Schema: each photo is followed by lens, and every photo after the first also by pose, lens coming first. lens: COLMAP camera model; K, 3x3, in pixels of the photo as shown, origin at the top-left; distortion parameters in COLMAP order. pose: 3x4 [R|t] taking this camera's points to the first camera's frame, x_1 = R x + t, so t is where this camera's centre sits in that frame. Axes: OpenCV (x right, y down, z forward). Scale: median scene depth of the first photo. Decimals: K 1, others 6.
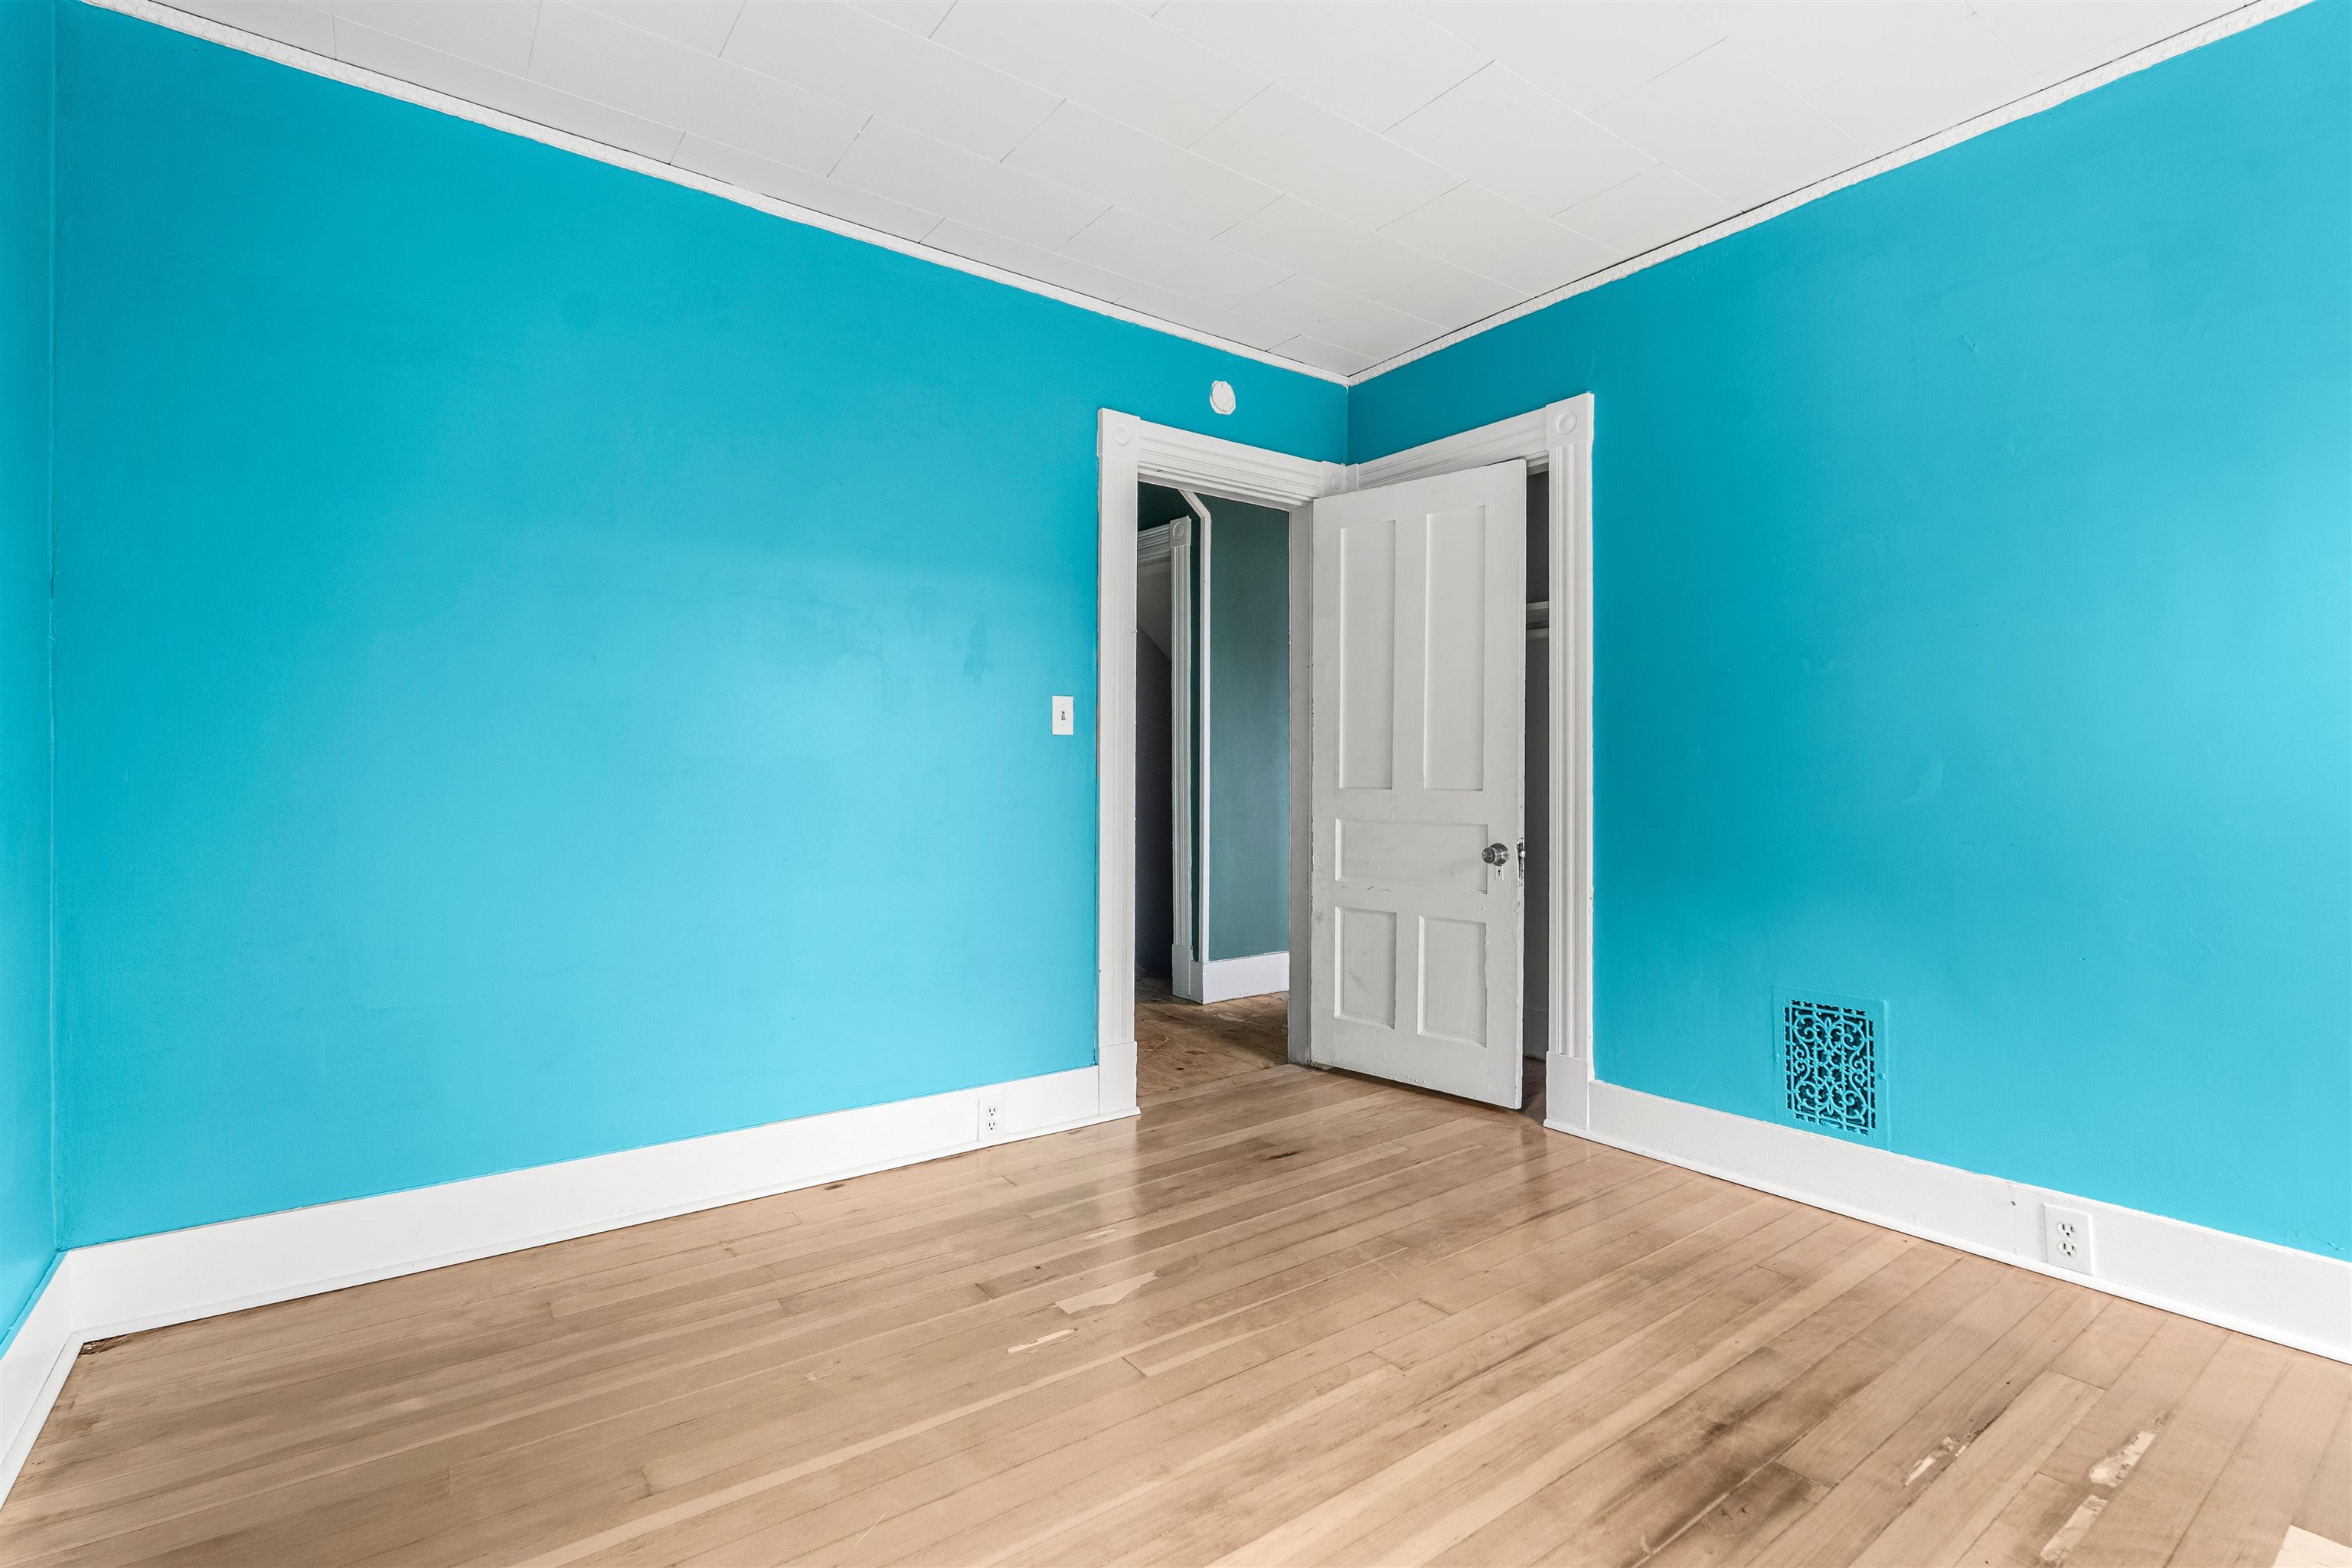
lens RADIAL K [[1058.4, 0, 1175.9], [0, 1058.4, 784.5], [0, 0, 1]] dist [0.001321, 0.000758]
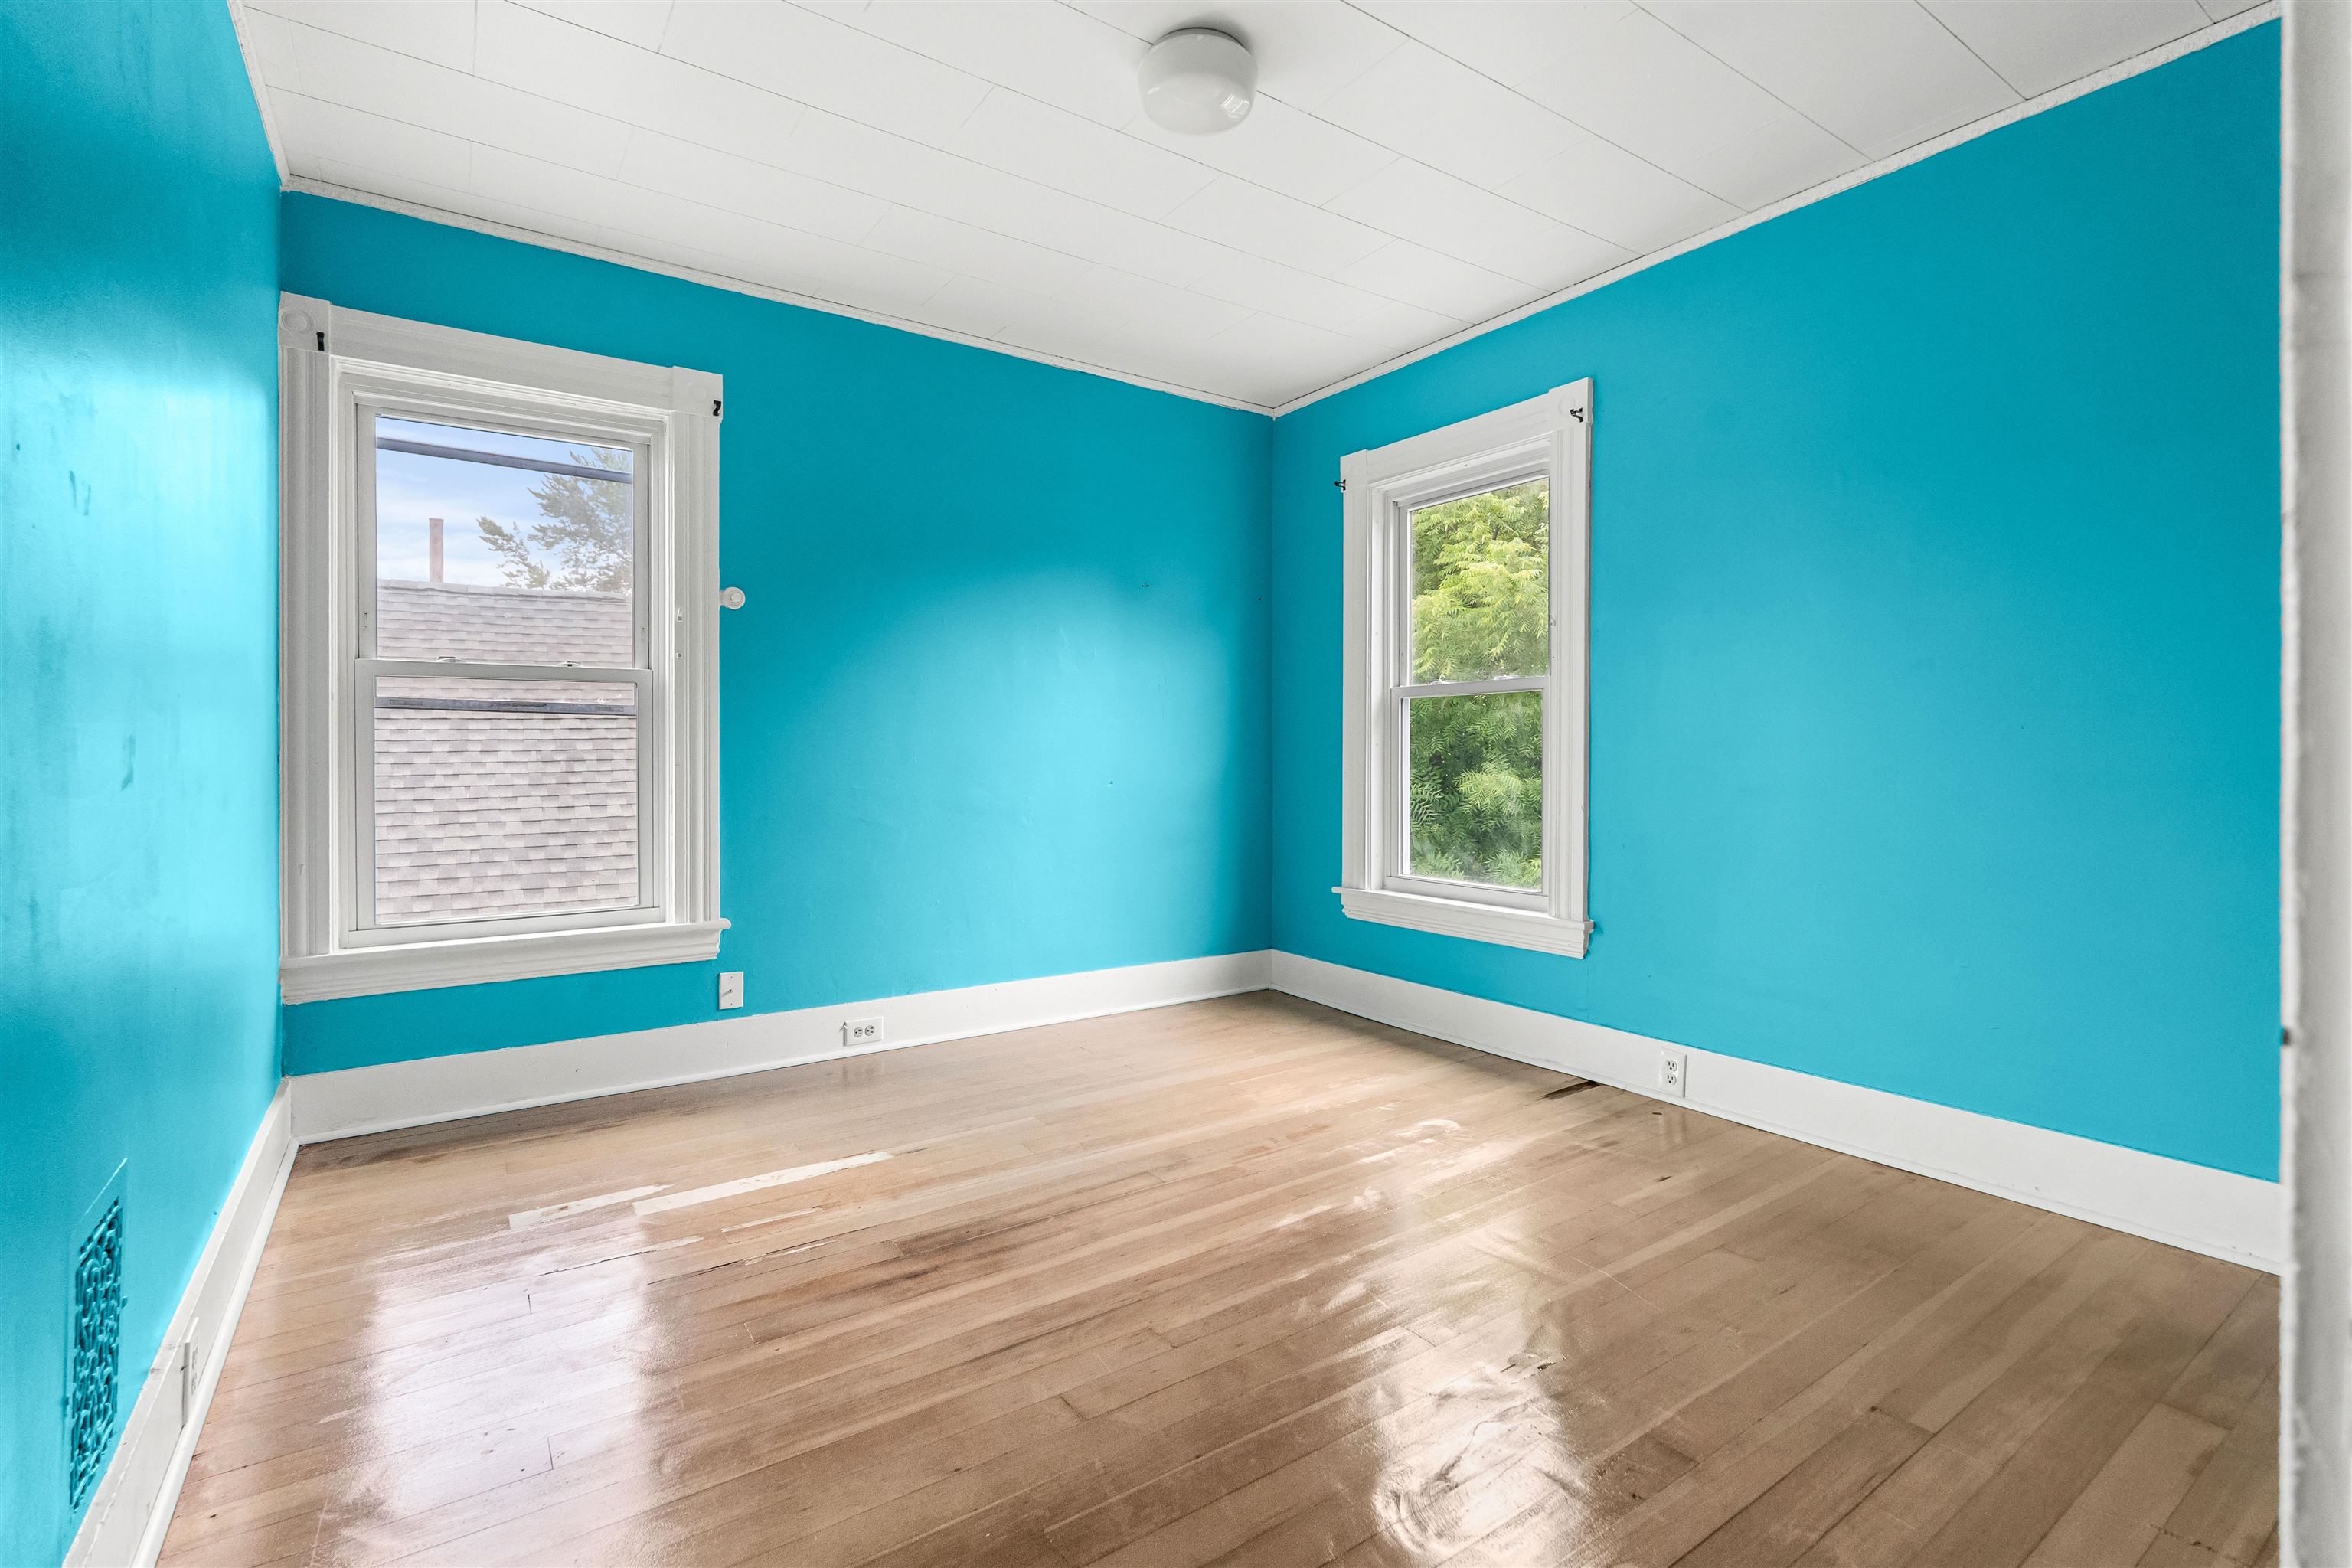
lens RADIAL K [[1058.4, 0, 1171.5], [0, 1058.4, 766.0], [0, 0, 1]] dist [0.001321, 0.000758]
pose [[-0.999566, 0.000773, 0.029452, 0.174135], [0.001380, 0.999787, 0.020575, -0.004533], [-0.029430, 0.020607, -0.999354, 2.133132]]
